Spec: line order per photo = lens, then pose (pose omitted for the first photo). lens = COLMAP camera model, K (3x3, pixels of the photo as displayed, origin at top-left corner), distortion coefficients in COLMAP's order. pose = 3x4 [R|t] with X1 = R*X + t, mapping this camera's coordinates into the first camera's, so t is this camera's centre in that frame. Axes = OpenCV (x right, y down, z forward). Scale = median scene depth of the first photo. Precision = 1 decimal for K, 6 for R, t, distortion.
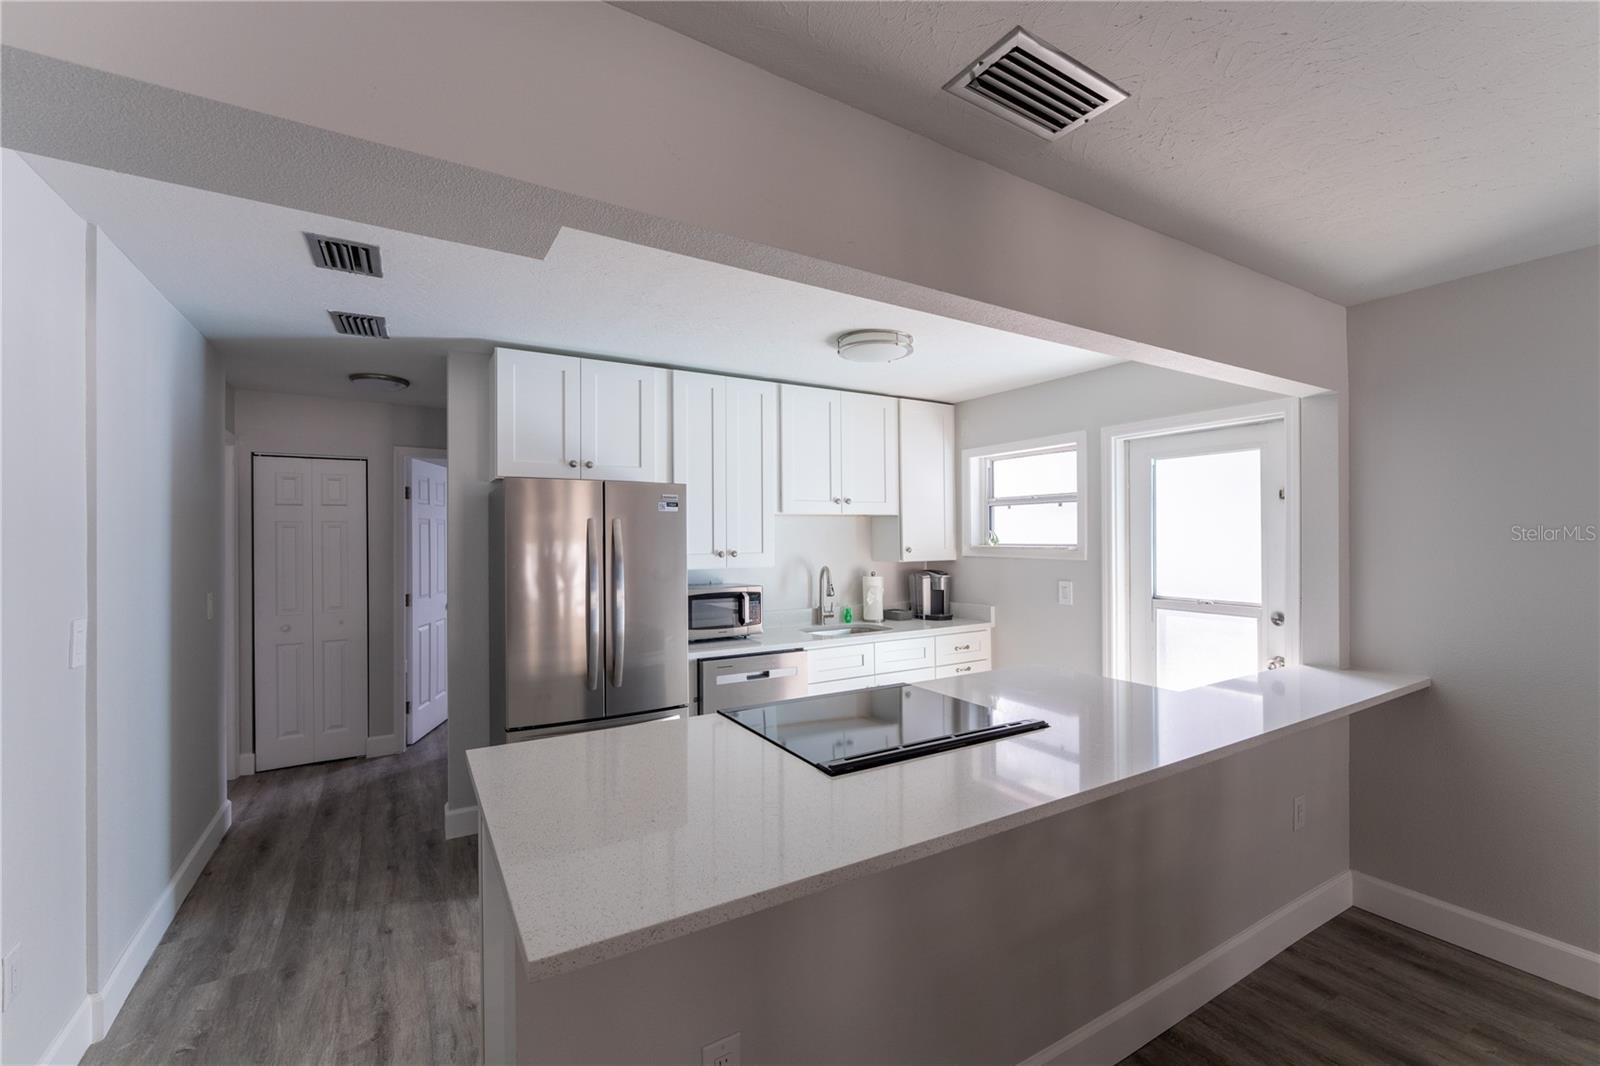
lens RADIAL K [[677.4, 0, 804.3], [0, 677.4, 538.9], [0, 0, 1]] dist [-0.001187, -0.000011]
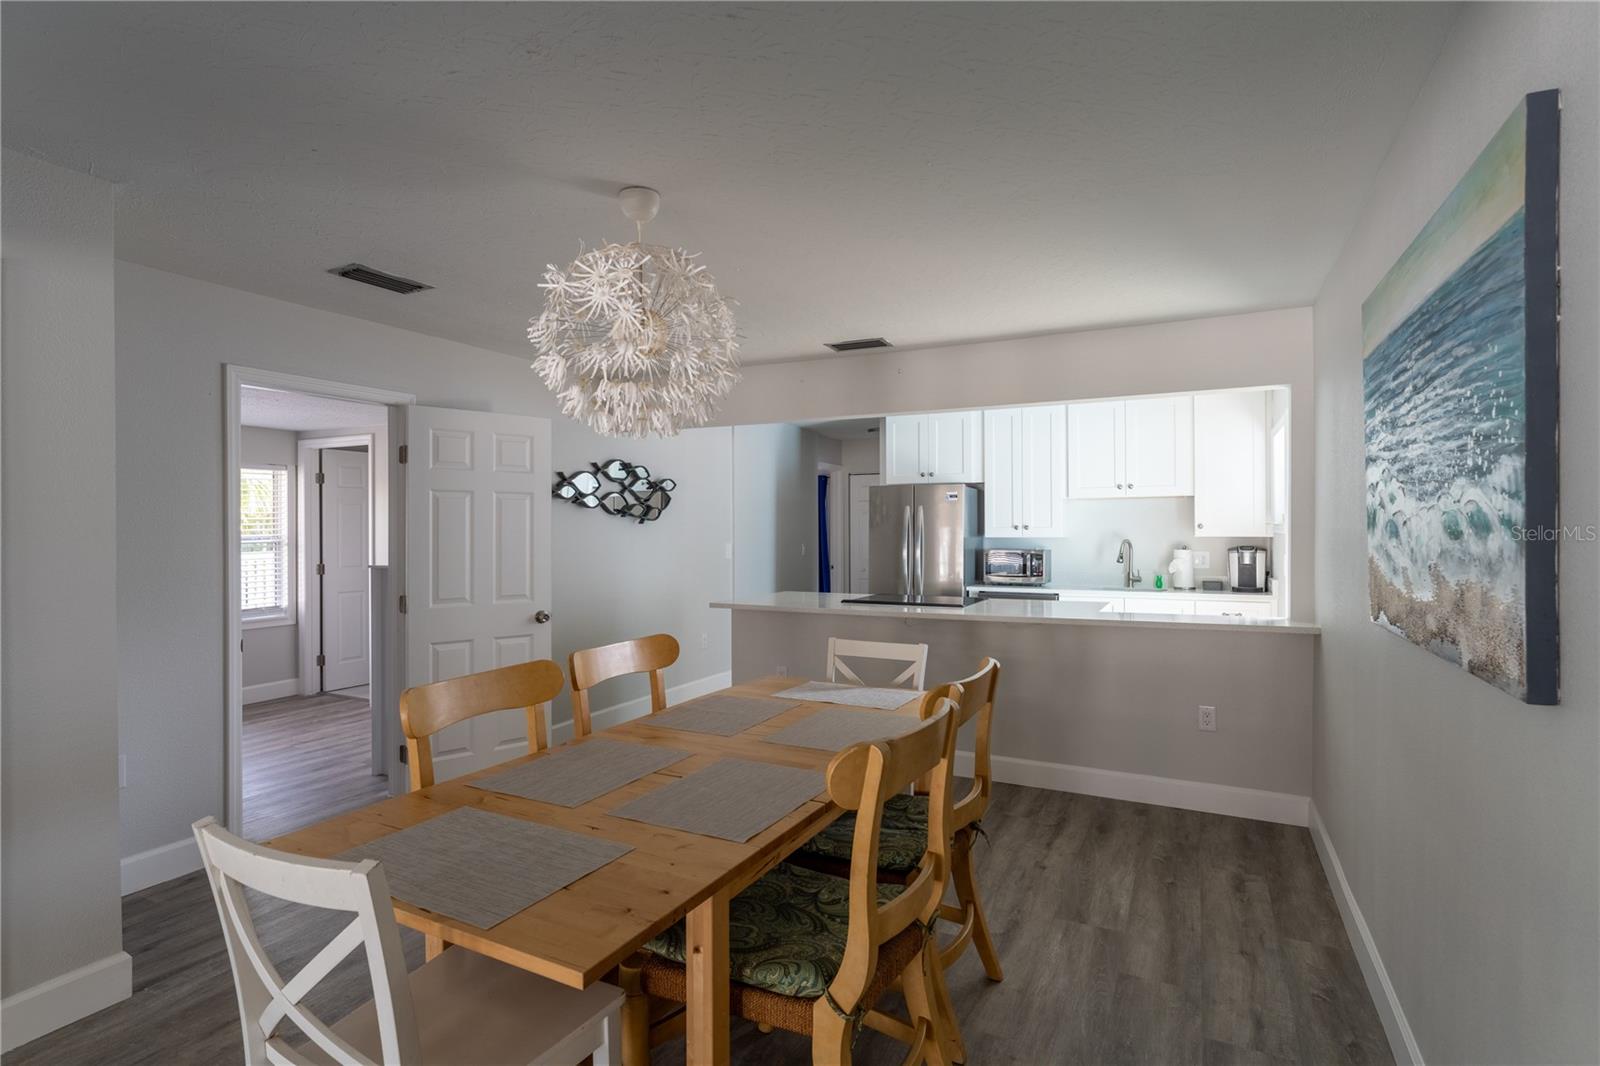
lens RADIAL K [[790.8, 0, 763.1], [0, 790.8, 525.9], [0, 0, 1]] dist [0.027265, 0.000027]
pose [[0.508583, -0.001220, -0.861012, 1.077005], [-0.007077, 0.999959, -0.005597, 0.032547], [0.860984, 0.008940, 0.508553, -0.349355]]
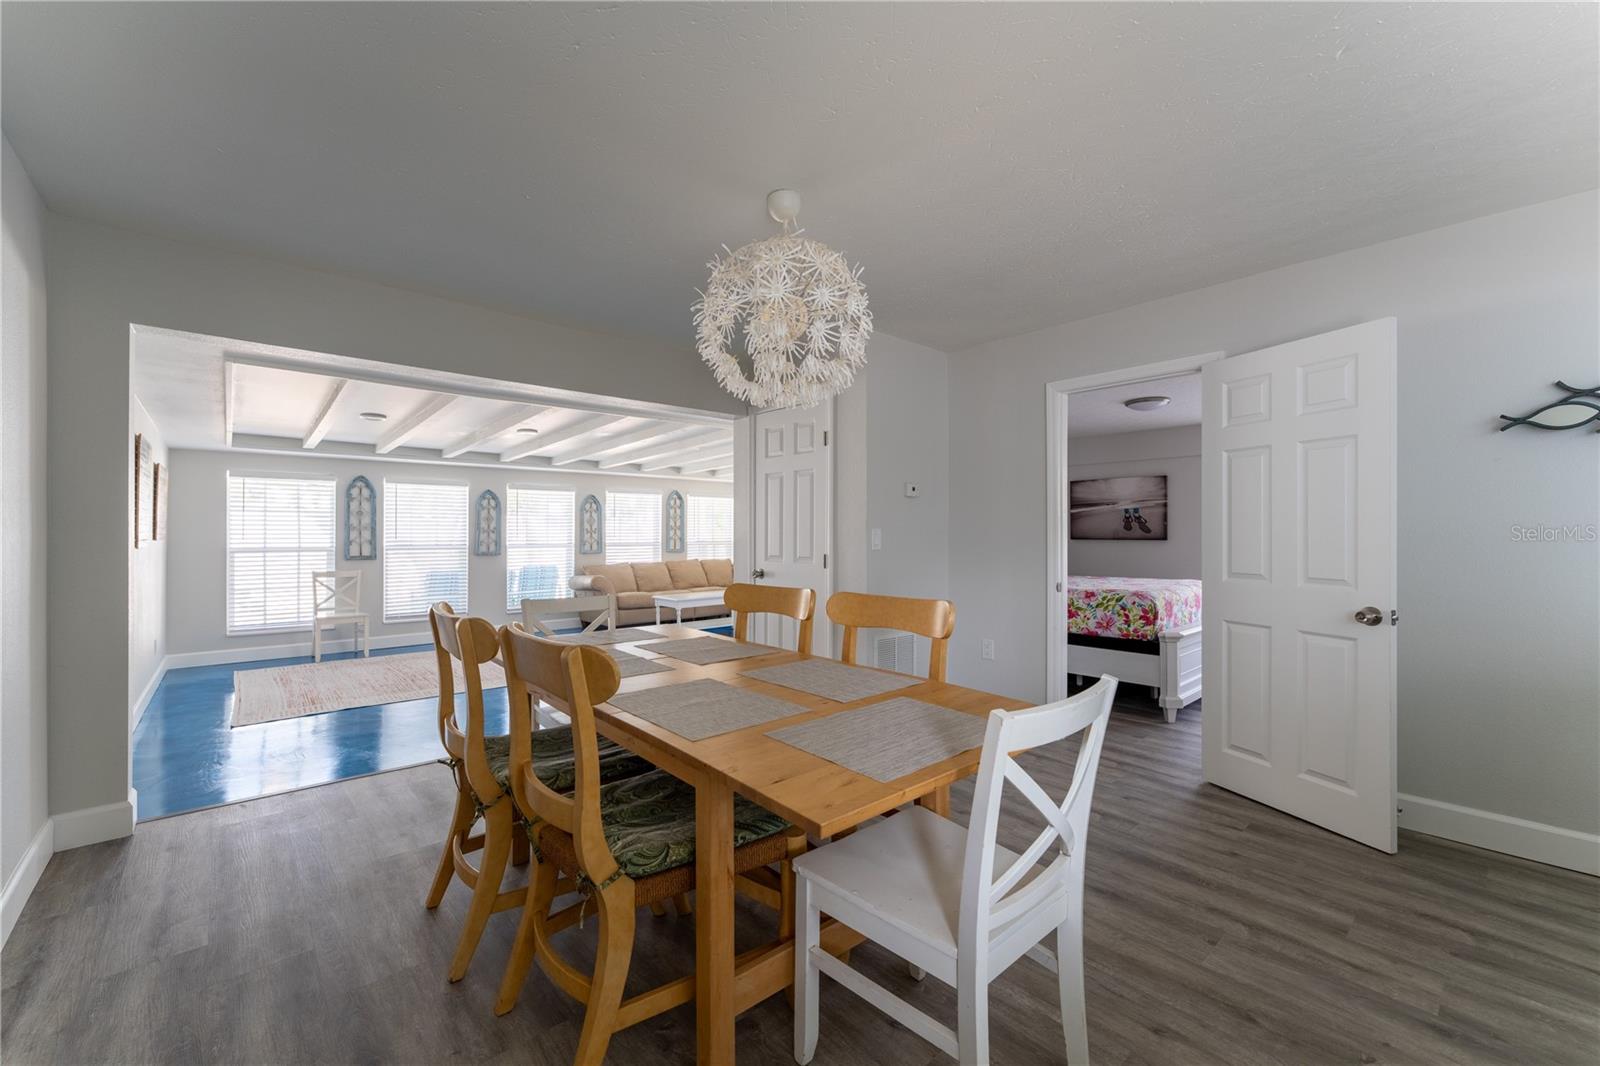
lens RADIAL K [[647.4, 0, 802.5], [0, 647.4, 528.5], [0, 0, 1]] dist [0.028165, 0.000408]
pose [[-0.980512, 0.025677, -0.194772, 0.570813], [0.024453, 0.999663, 0.008688, 0.056768], [0.194929, 0.003756, -0.980810, 0.512395]]
